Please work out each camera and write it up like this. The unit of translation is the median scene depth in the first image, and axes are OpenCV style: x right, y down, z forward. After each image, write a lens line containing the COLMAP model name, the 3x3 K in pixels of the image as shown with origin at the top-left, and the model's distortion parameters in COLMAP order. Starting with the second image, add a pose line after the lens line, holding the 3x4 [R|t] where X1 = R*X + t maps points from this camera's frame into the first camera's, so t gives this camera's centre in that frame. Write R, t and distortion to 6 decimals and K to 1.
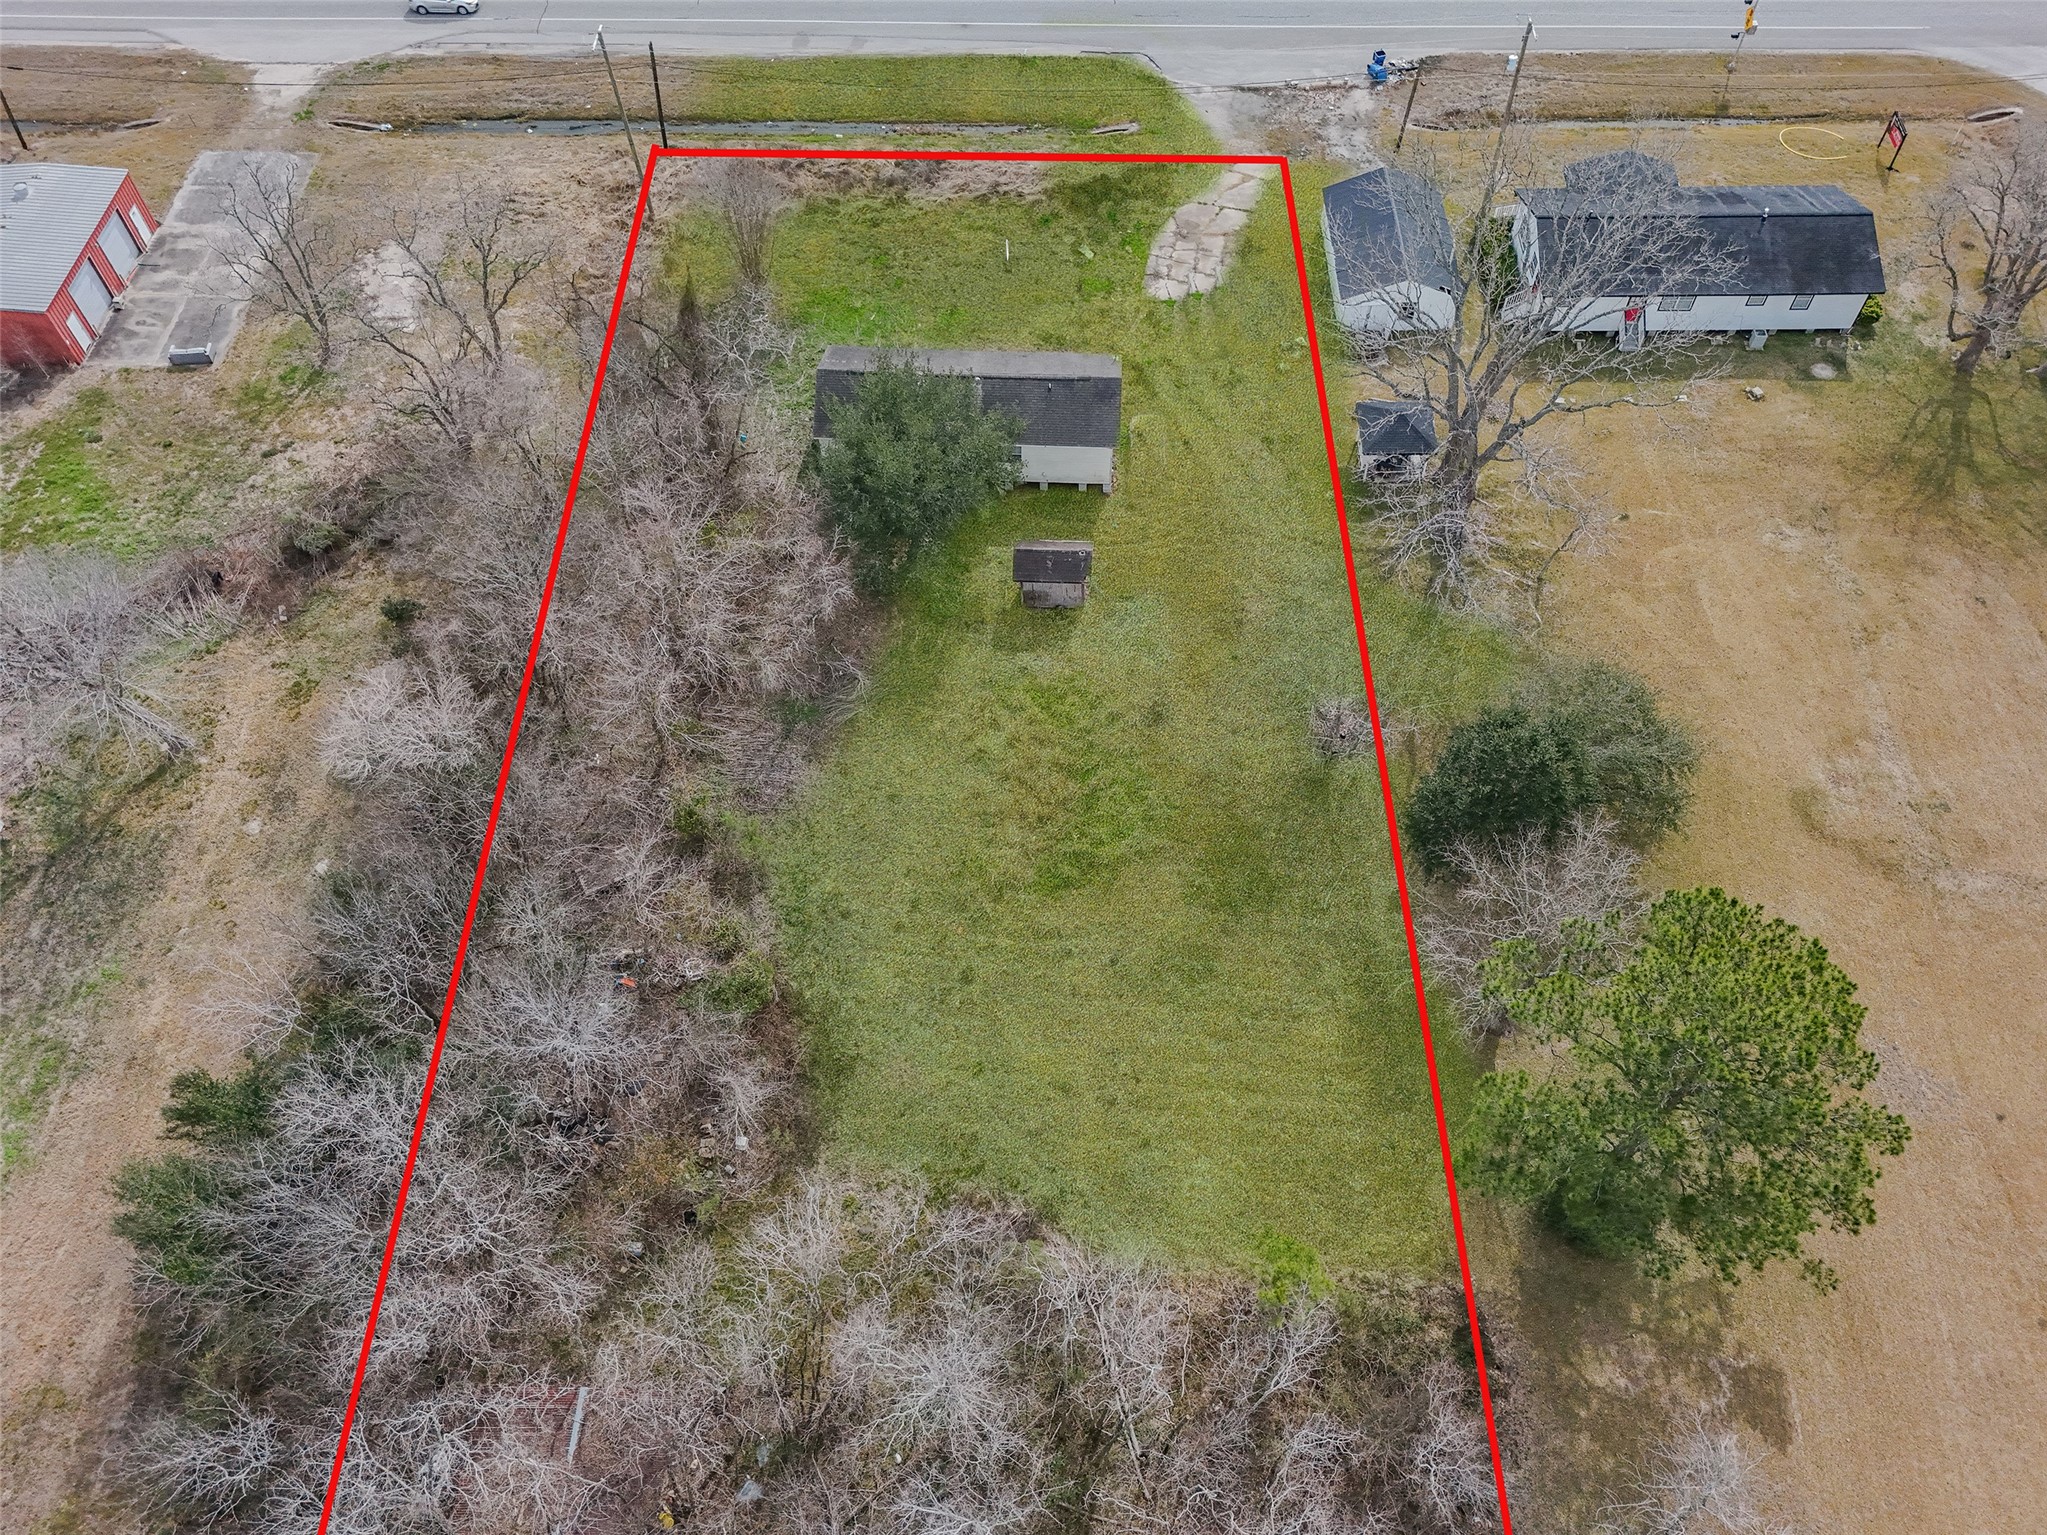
lens RADIAL K [[1504.5, 0, 1021.0], [0, 1504.5, 764.3], [0, 0, 1]] dist [0.087855, -0.094058]
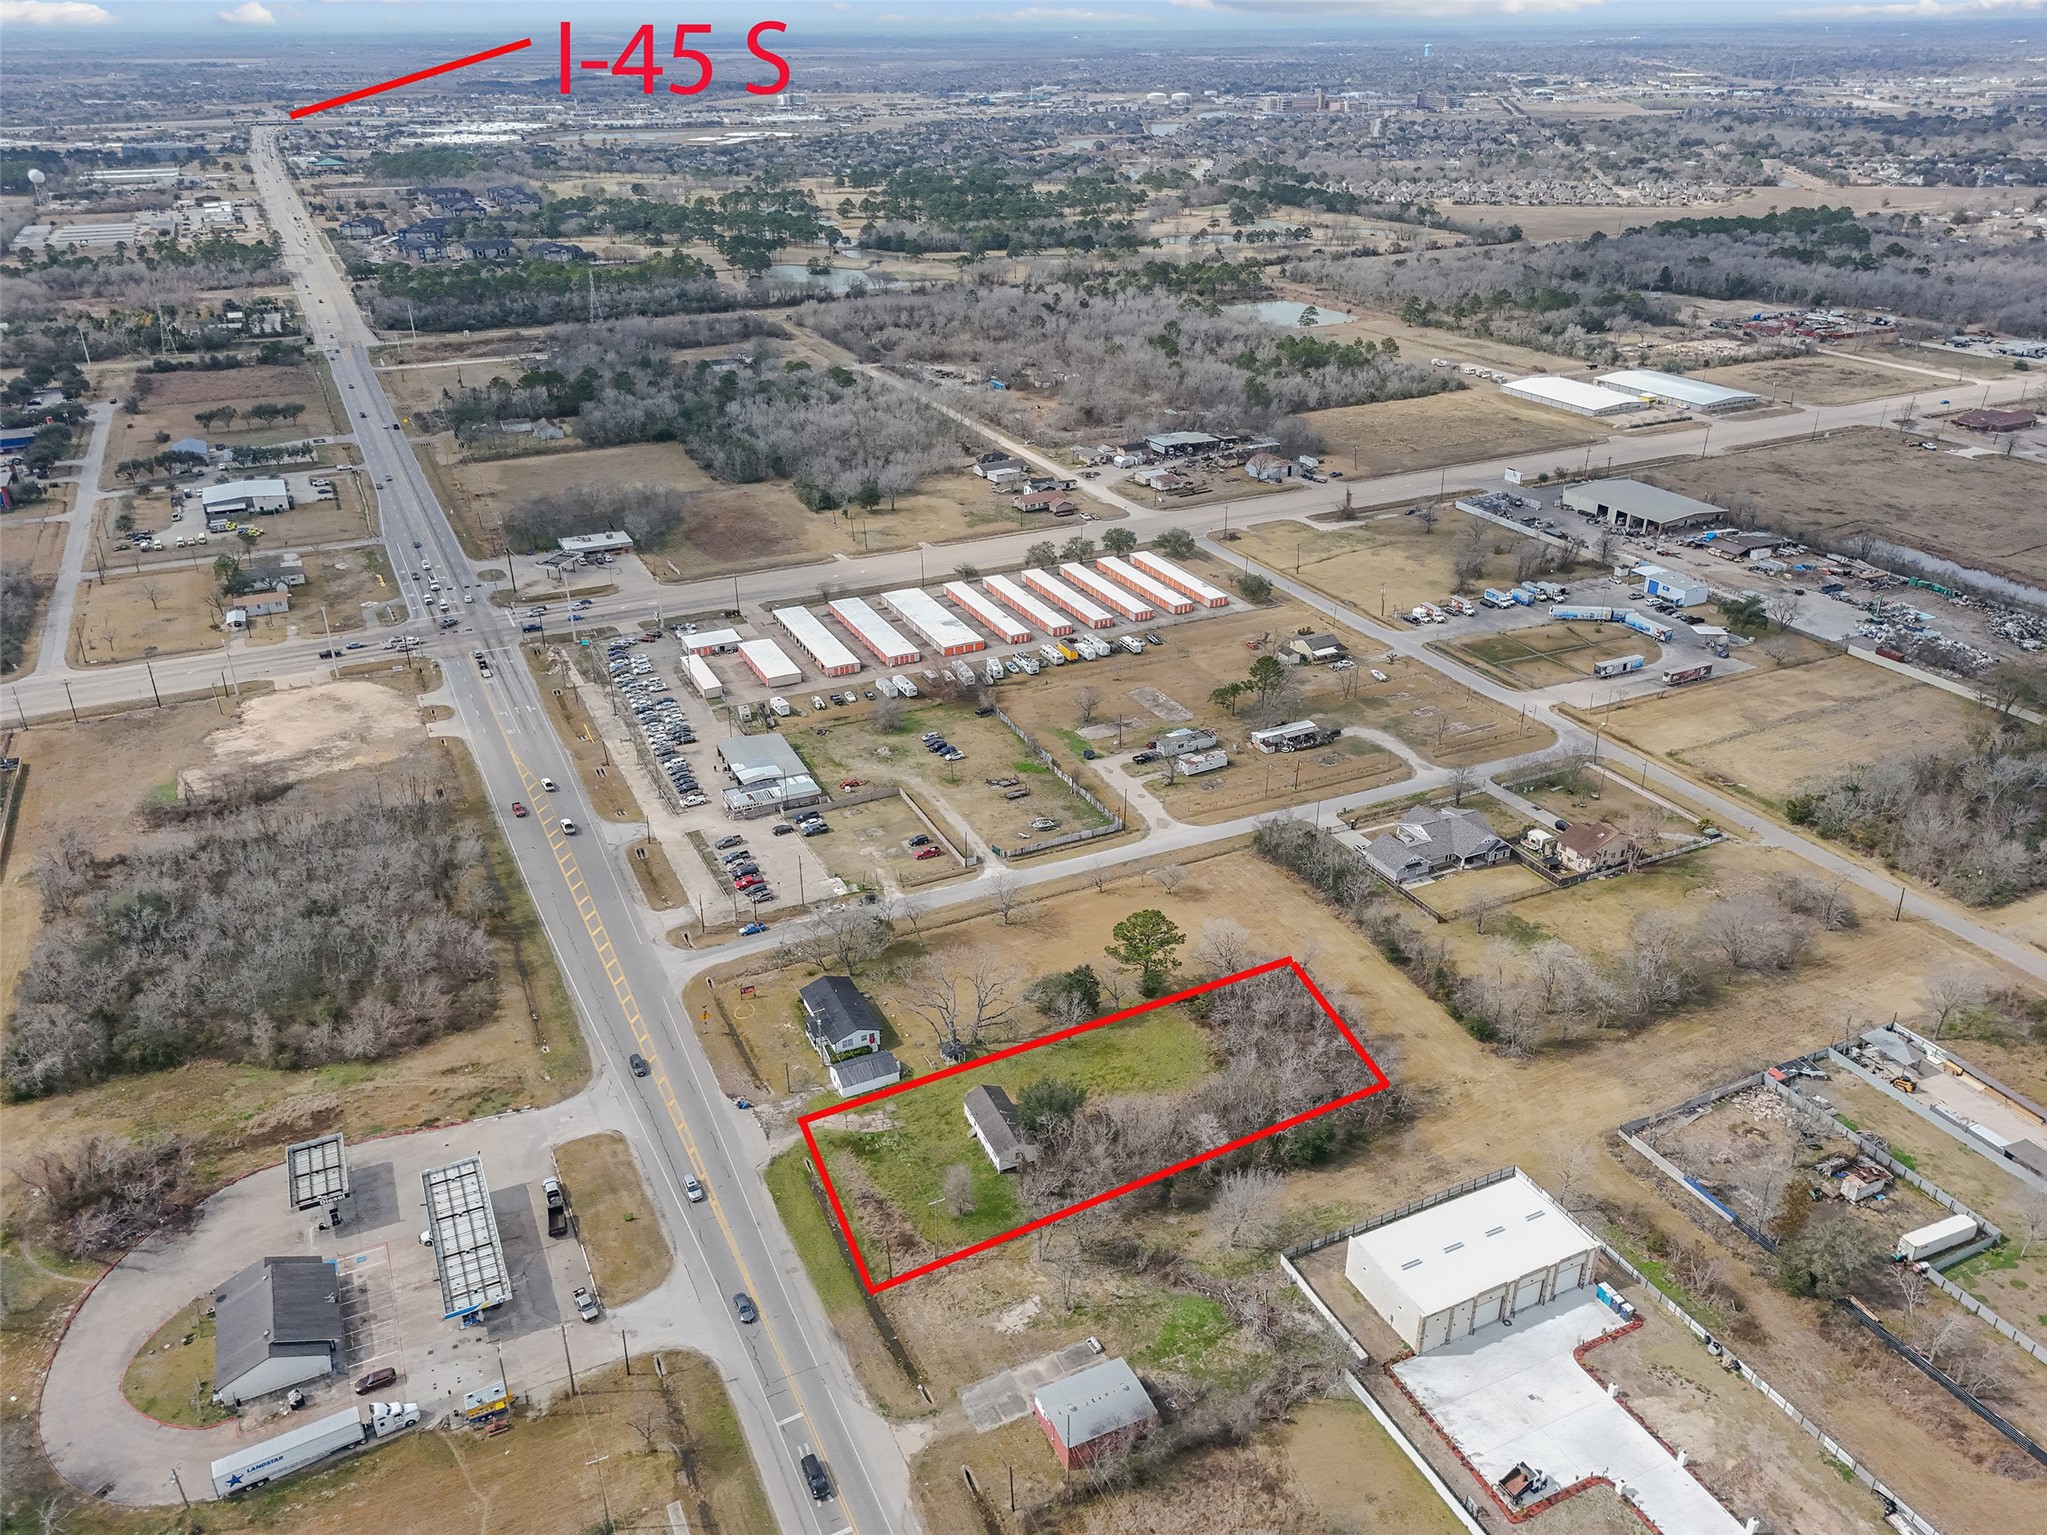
lens RADIAL K [[1504.5, 0, 1021.0], [0, 1504.5, 764.3], [0, 0, 1]] dist [0.087855, -0.094058]
pose [[-0.445035, -0.378174, 0.811744, -2.279578], [0.741300, 0.352979, 0.570859, -2.229638], [-0.502413, 0.855798, 0.123252, -0.011936]]
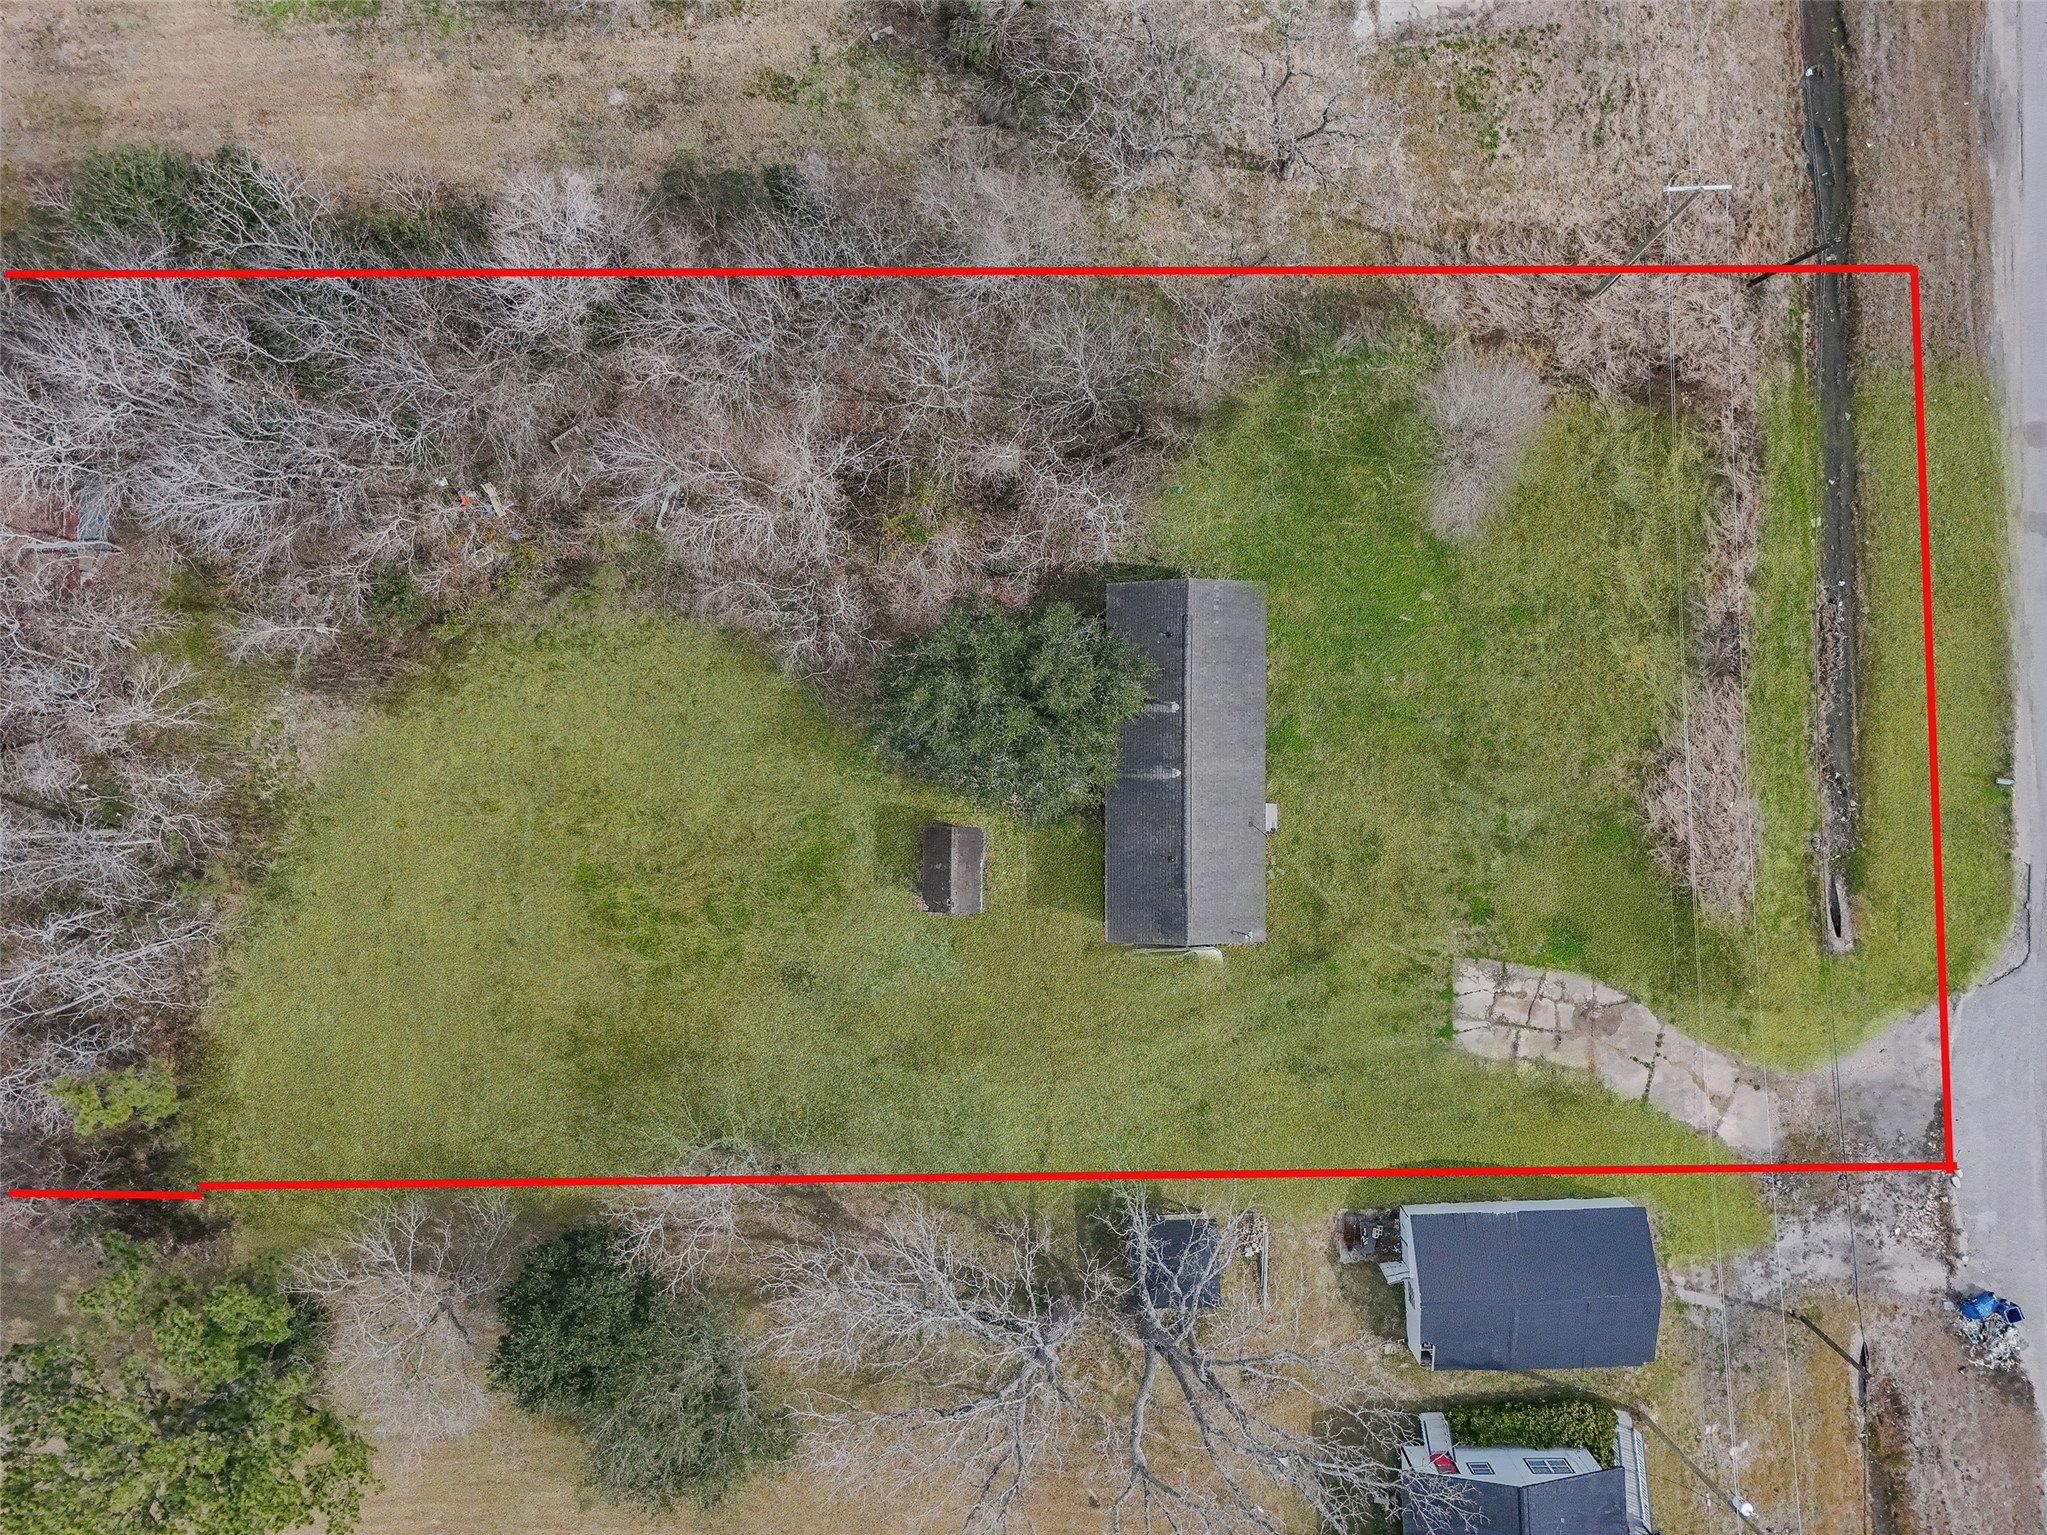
lens RADIAL K [[1504.5, 0, 1021.0], [0, 1504.5, 764.3], [0, 0, 1]] dist [0.087855, -0.094058]
pose [[0.056668, 0.998304, 0.013303, -0.048884], [-0.805596, 0.037850, 0.591255, -0.671774], [0.589749, -0.044222, 0.806375, 0.277893]]
